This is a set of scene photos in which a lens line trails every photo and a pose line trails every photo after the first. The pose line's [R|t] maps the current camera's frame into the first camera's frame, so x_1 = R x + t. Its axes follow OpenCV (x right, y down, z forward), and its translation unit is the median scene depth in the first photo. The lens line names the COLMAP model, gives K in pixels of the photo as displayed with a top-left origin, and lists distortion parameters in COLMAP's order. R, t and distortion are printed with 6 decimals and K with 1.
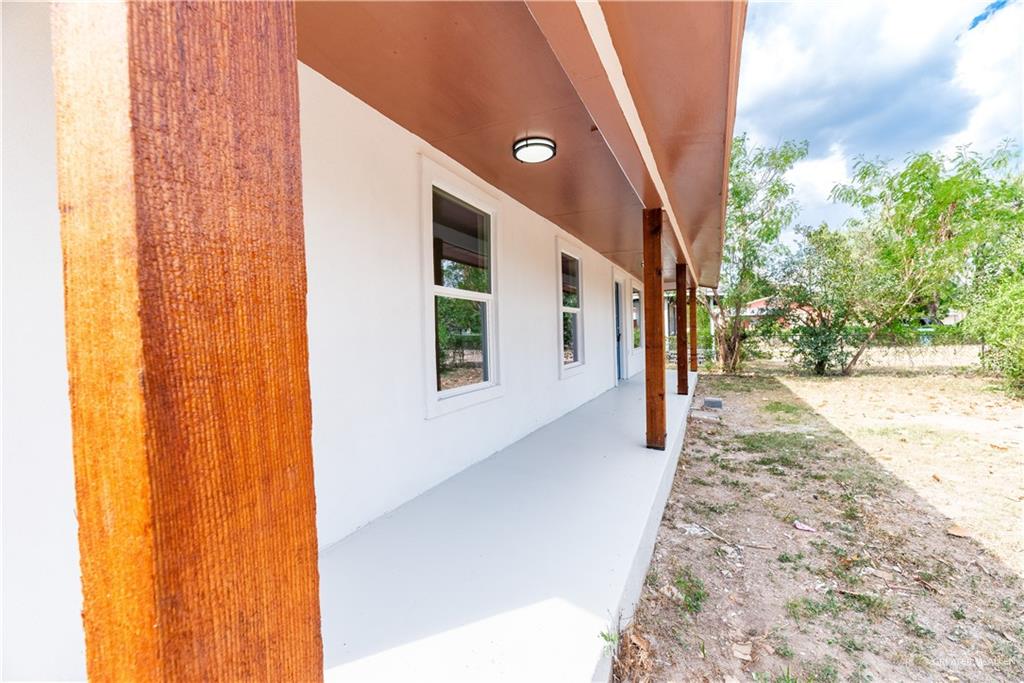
lens RADIAL K [[414.5, 0, 507.1], [0, 414.5, 341.6], [0, 0, 1]] dist [0.001489, 0.000159]
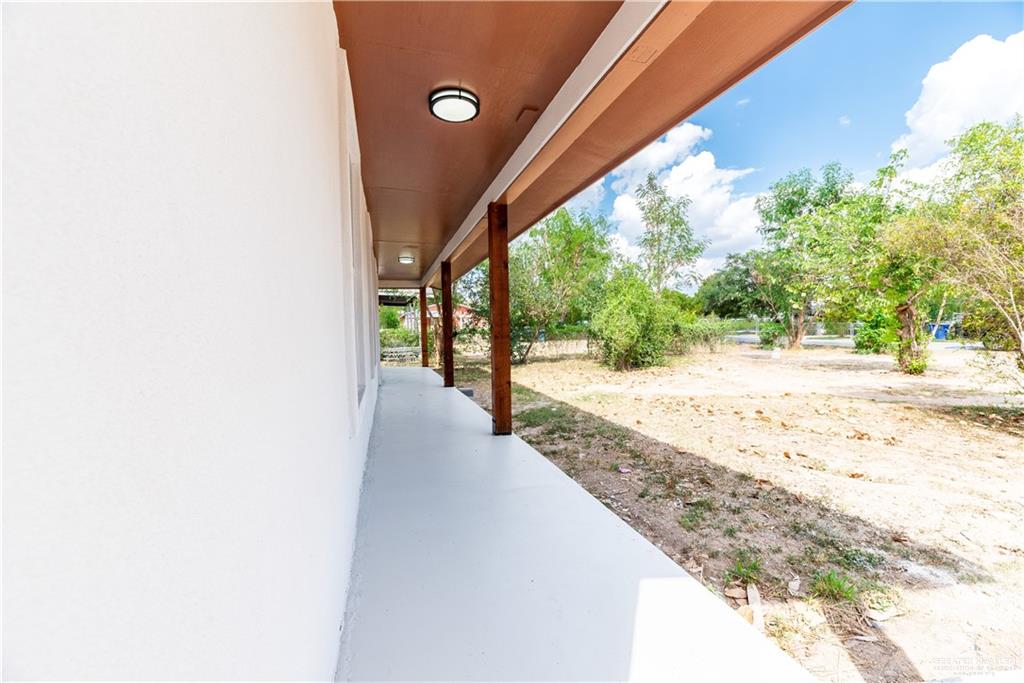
lens RADIAL K [[414.5, 0, 514.8], [0, 414.5, 341.3], [0, 0, 1]] dist [0.001489, 0.000159]
pose [[0.712230, -0.012425, 0.701837, -0.356357], [0.014491, 0.999891, 0.002995, 0.021091], [-0.701797, 0.008037, 0.712332, 0.236910]]
